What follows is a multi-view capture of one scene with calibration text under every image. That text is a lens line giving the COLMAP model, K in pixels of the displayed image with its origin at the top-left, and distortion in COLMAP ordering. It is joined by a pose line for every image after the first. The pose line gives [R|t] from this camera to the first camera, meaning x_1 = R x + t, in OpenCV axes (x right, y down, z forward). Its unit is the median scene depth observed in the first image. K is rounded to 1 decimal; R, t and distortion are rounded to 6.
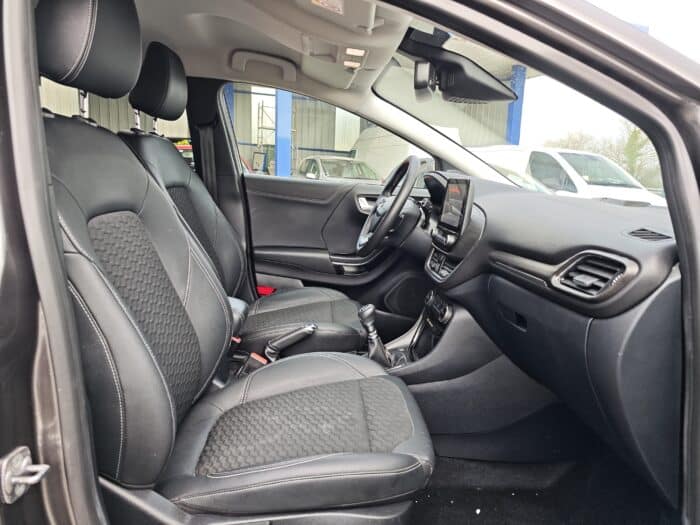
lens RADIAL K [[482.6, 0, 359.1], [0, 482.6, 265.3], [0, 0, 1]] dist [0.005040, -0.025532]
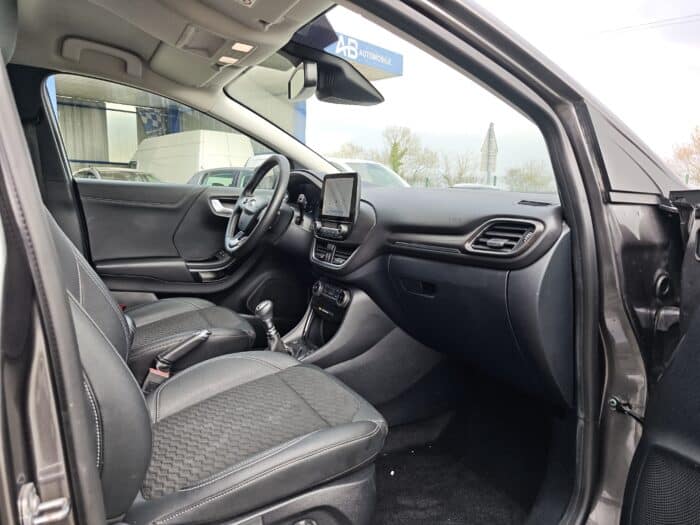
lens RADIAL K [[482.6, 0, 359.1], [0, 482.6, 265.3], [0, 0, 1]] dist [0.005040, -0.025532]
pose [[0.906207, -0.096533, 0.411667, -0.223125], [0.105953, 0.994371, -0.000064, 0.031077], [-0.409344, 0.043675, 0.911334, 0.006606]]
